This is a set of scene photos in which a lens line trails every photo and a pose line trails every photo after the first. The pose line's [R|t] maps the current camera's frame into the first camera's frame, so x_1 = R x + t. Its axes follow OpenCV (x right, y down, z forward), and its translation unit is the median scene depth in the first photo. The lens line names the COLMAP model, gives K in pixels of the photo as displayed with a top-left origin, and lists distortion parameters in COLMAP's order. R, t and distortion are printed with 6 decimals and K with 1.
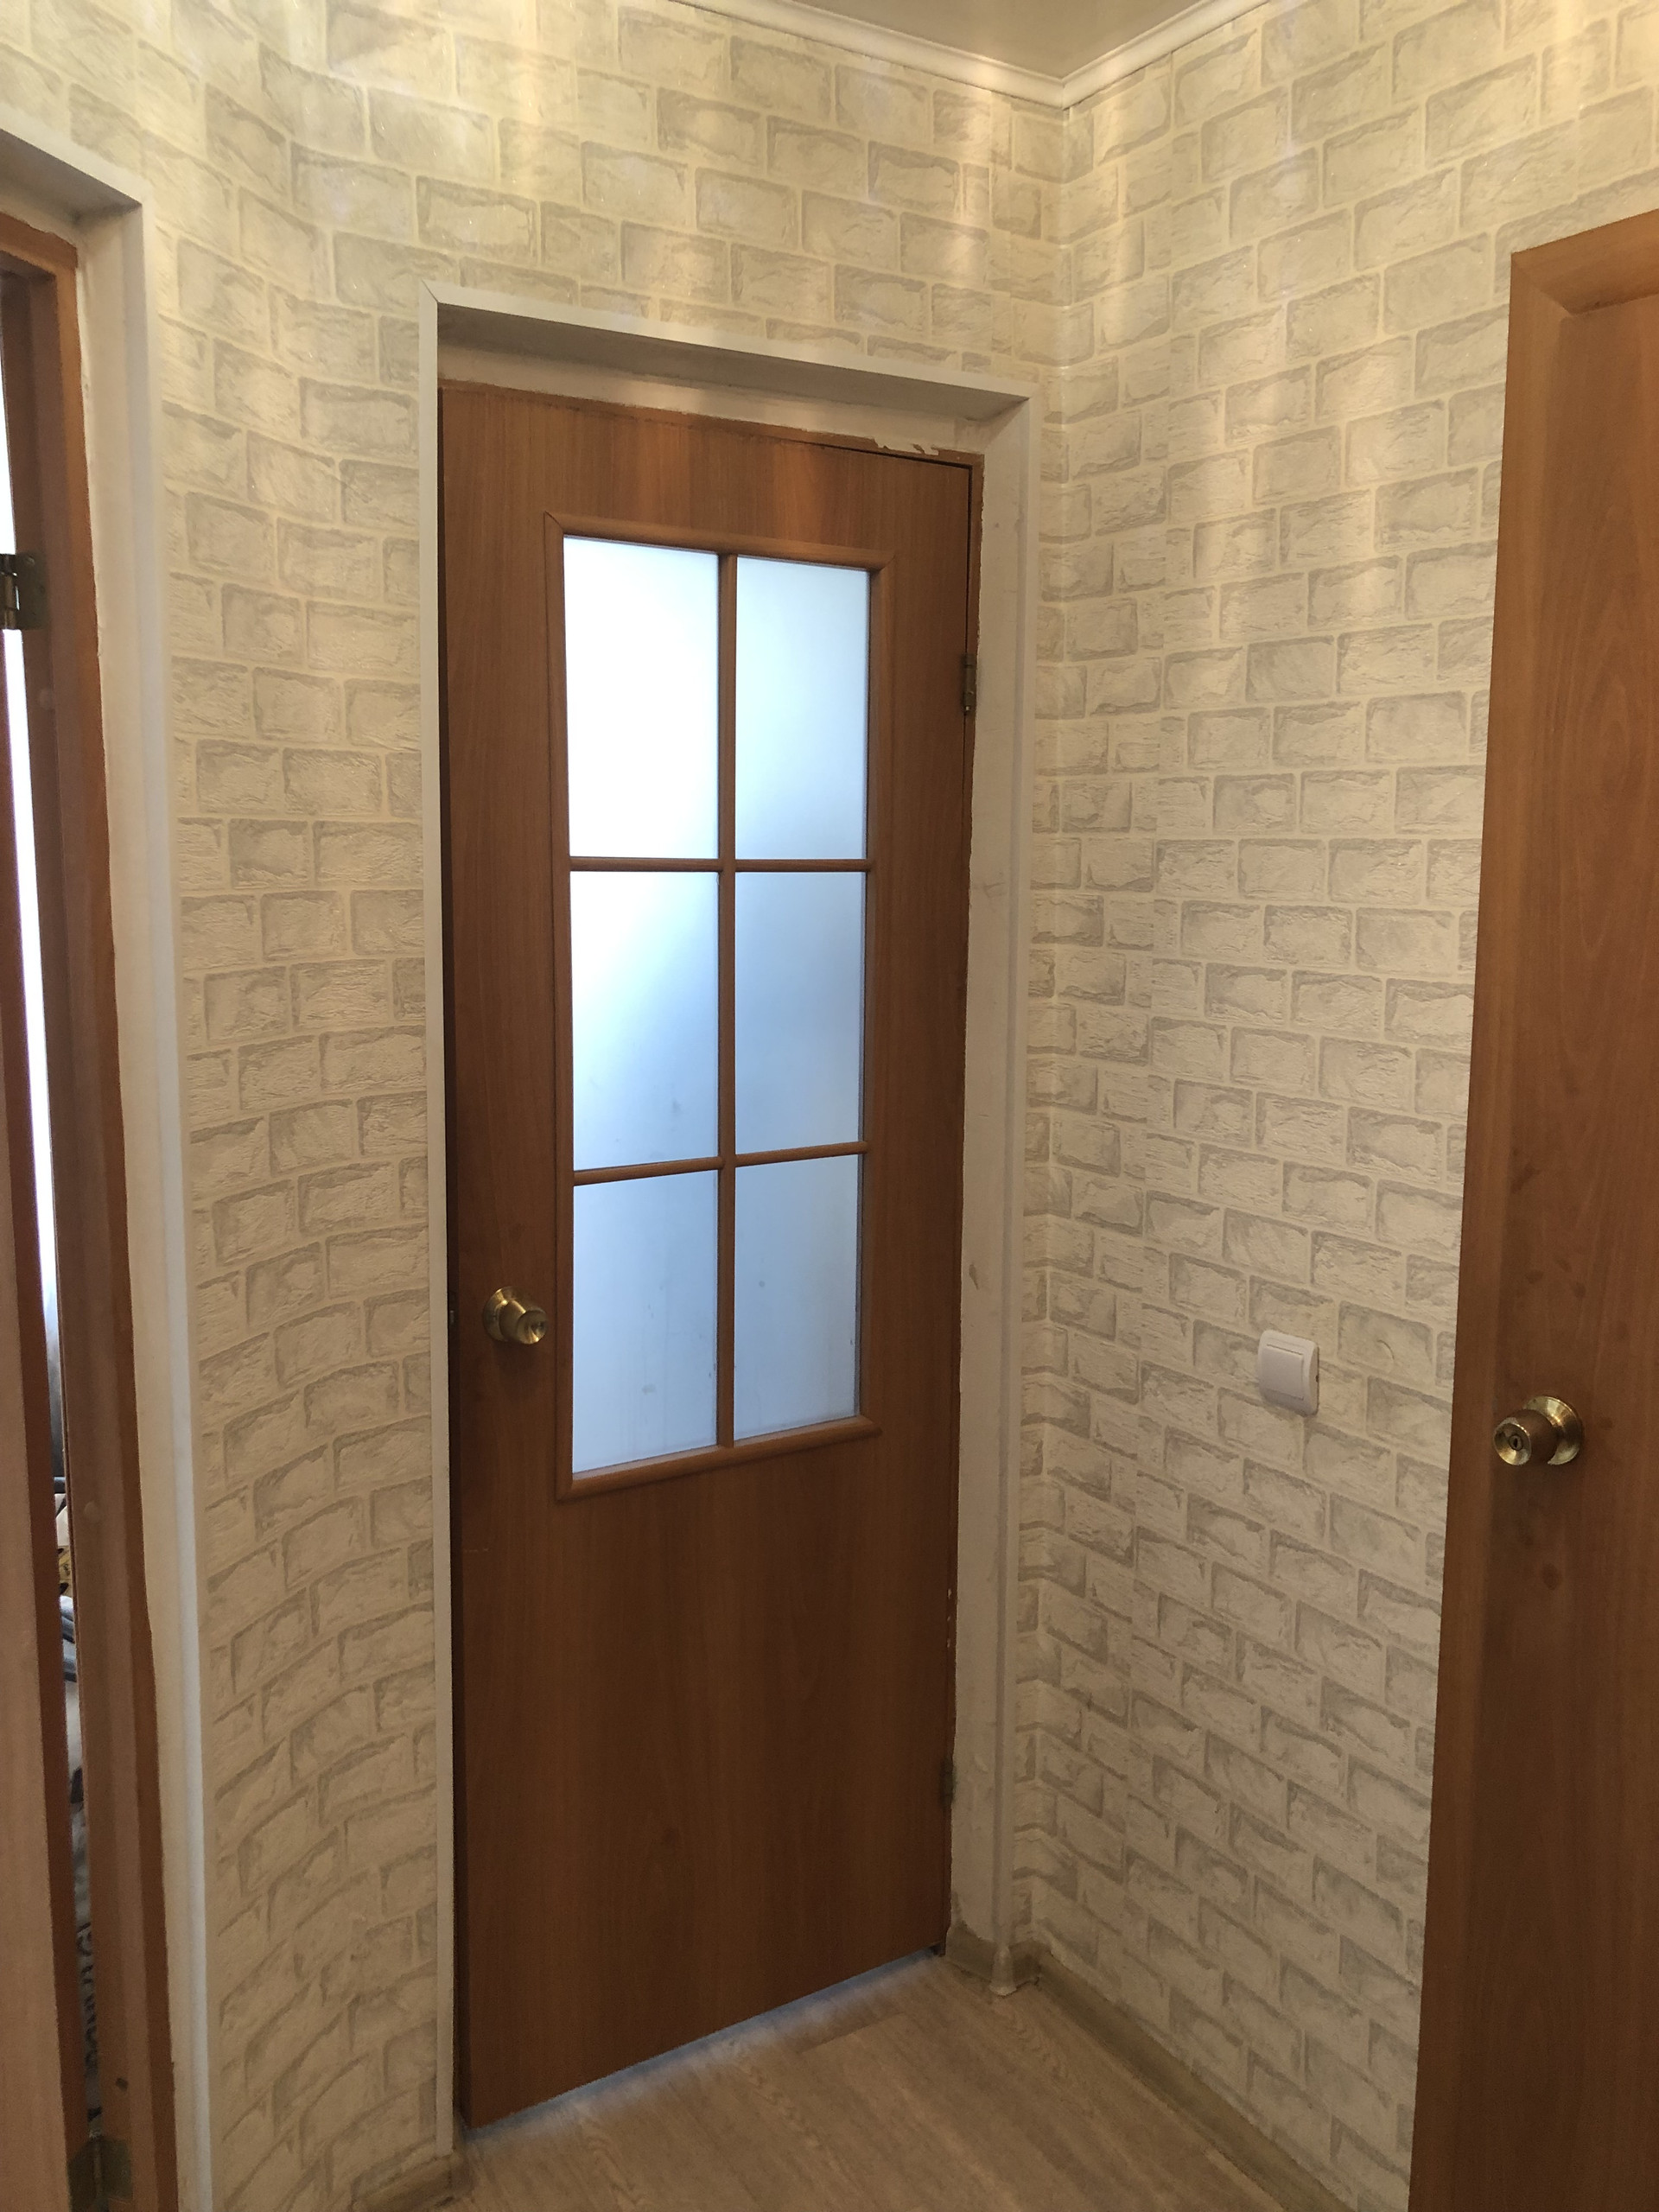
lens RADIAL K [[1813.0, 0, 895.6], [0, 1813.0, 1103.9], [0, 0, 1]] dist [0.004460, 0.007237]
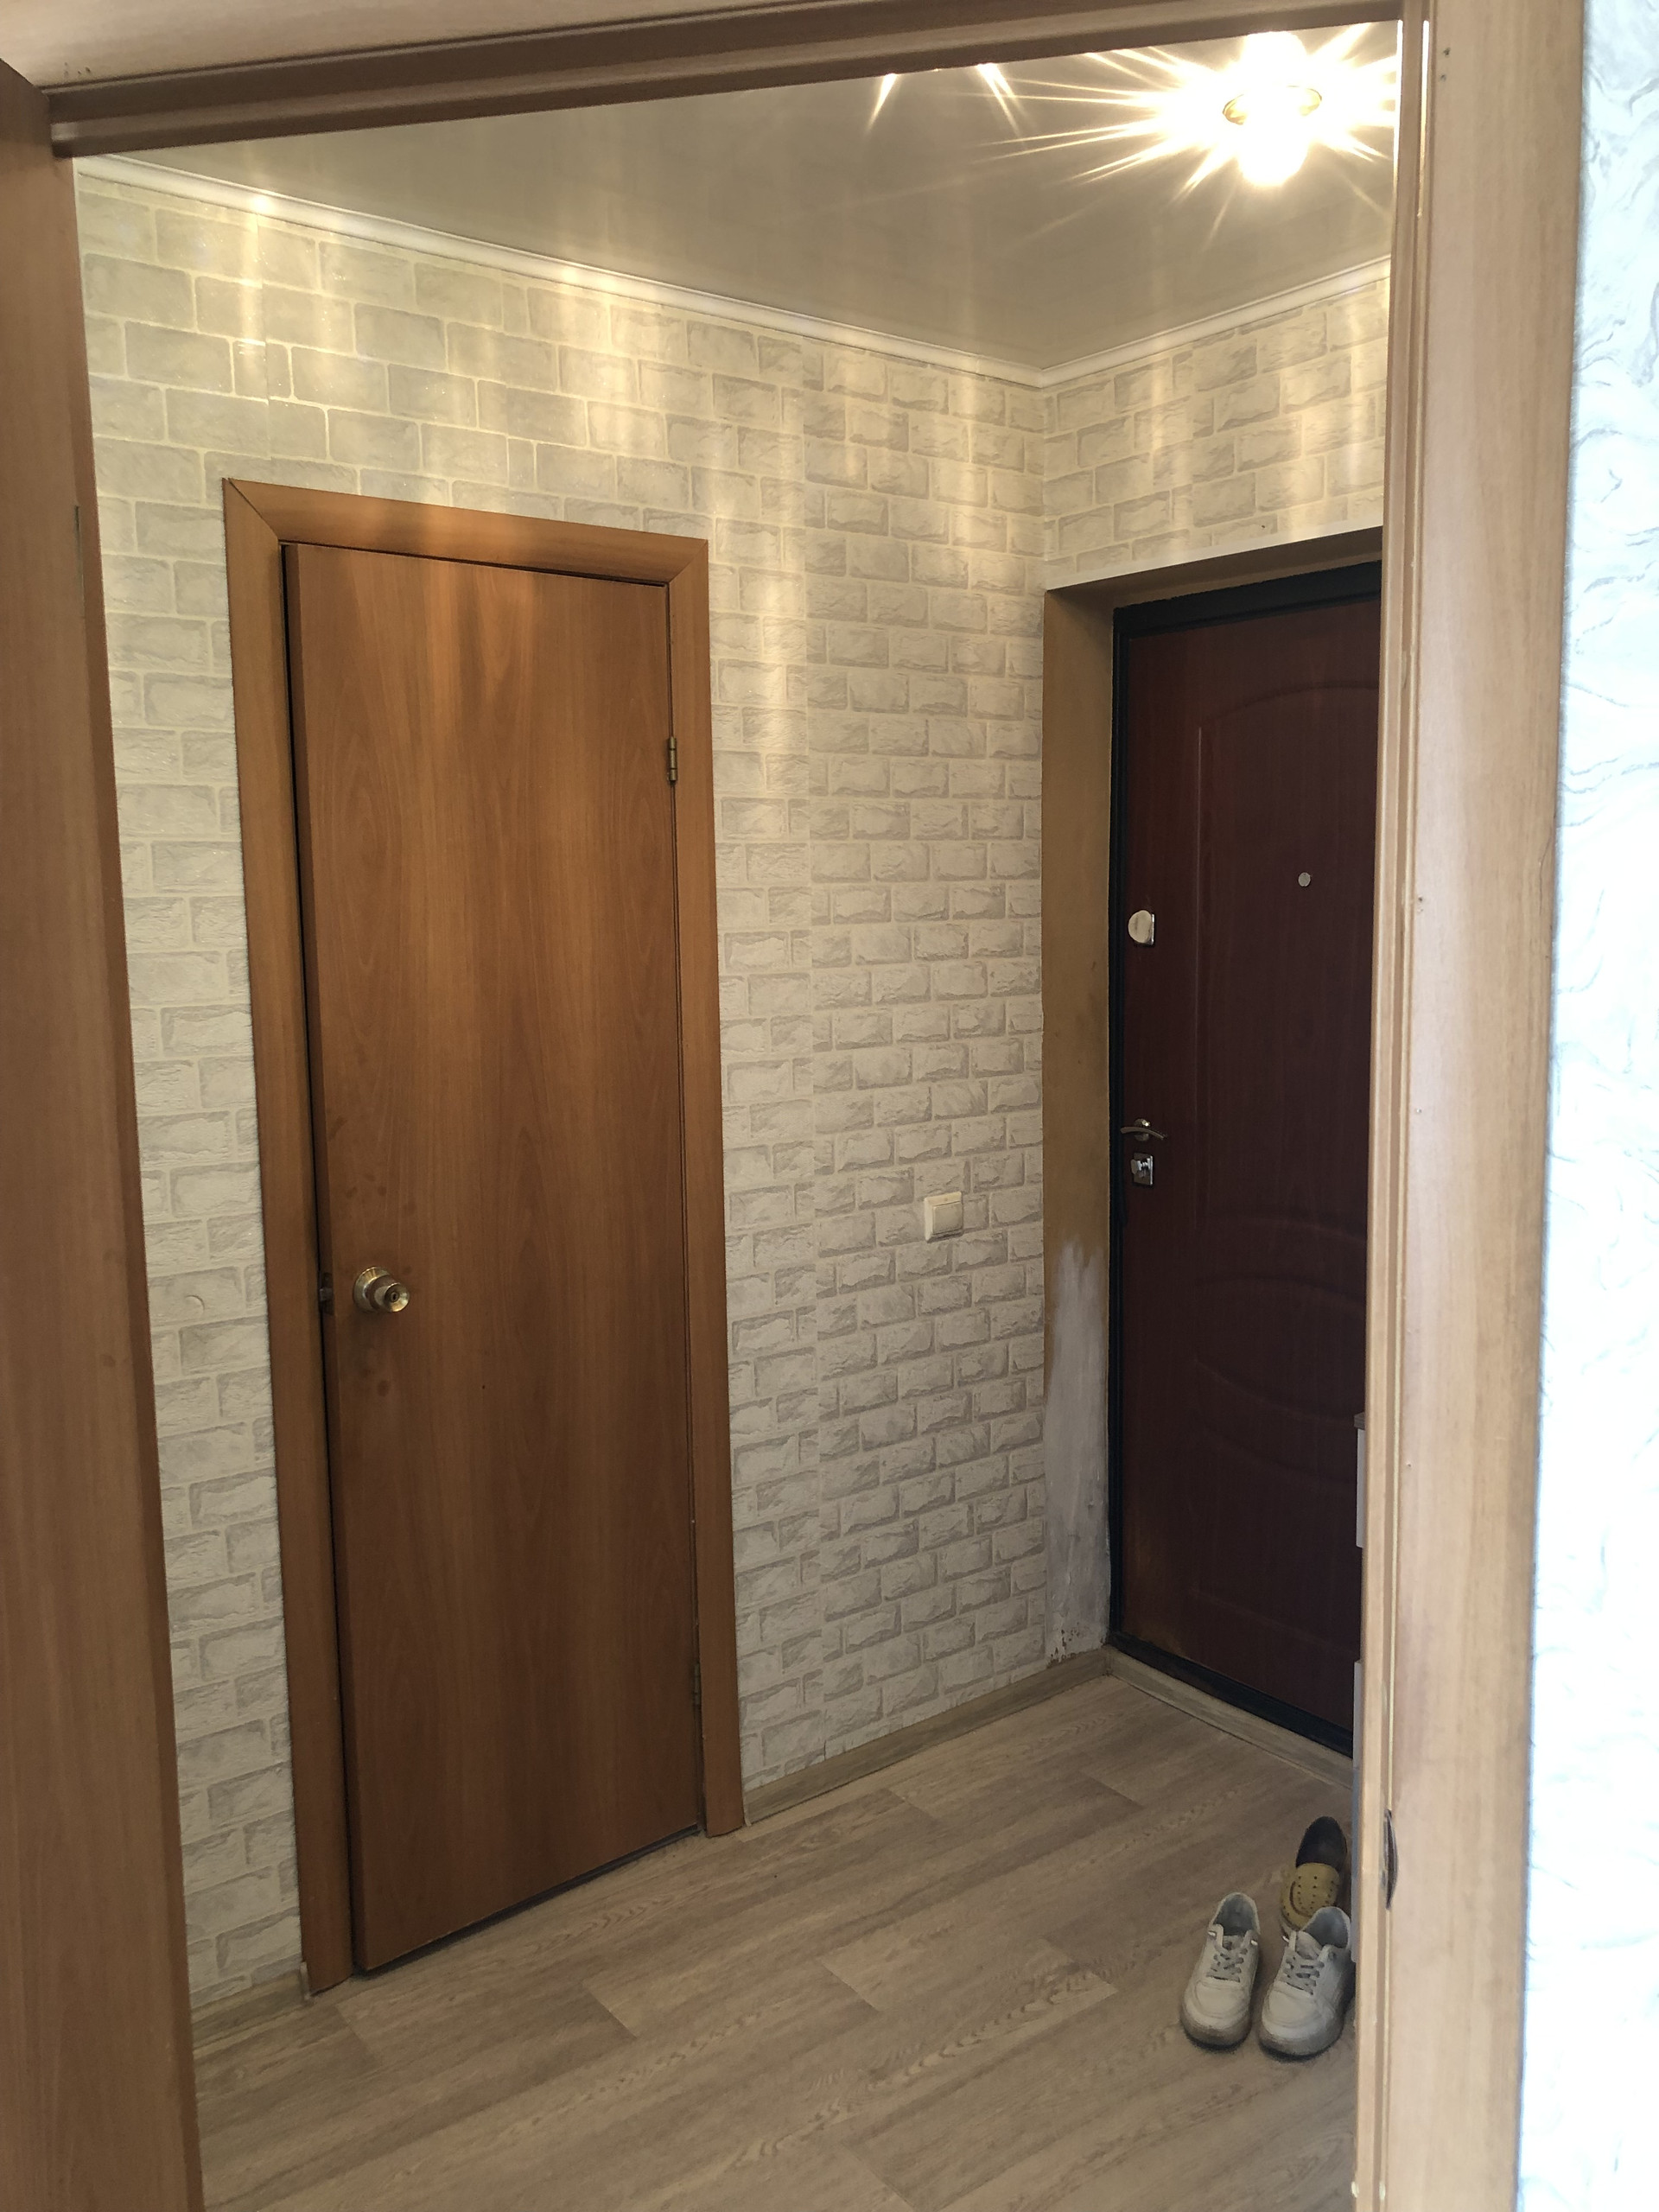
lens RADIAL K [[1772.6, 0, 829.5], [0, 1772.6, 1106.0], [0, 0, 1]] dist [-0.006263, -0.004546]
pose [[-0.073373, -0.134251, 0.988227, -1.025408], [0.152022, 0.977813, 0.144123, -0.114213], [-0.985650, 0.160807, -0.051335, 0.646934]]
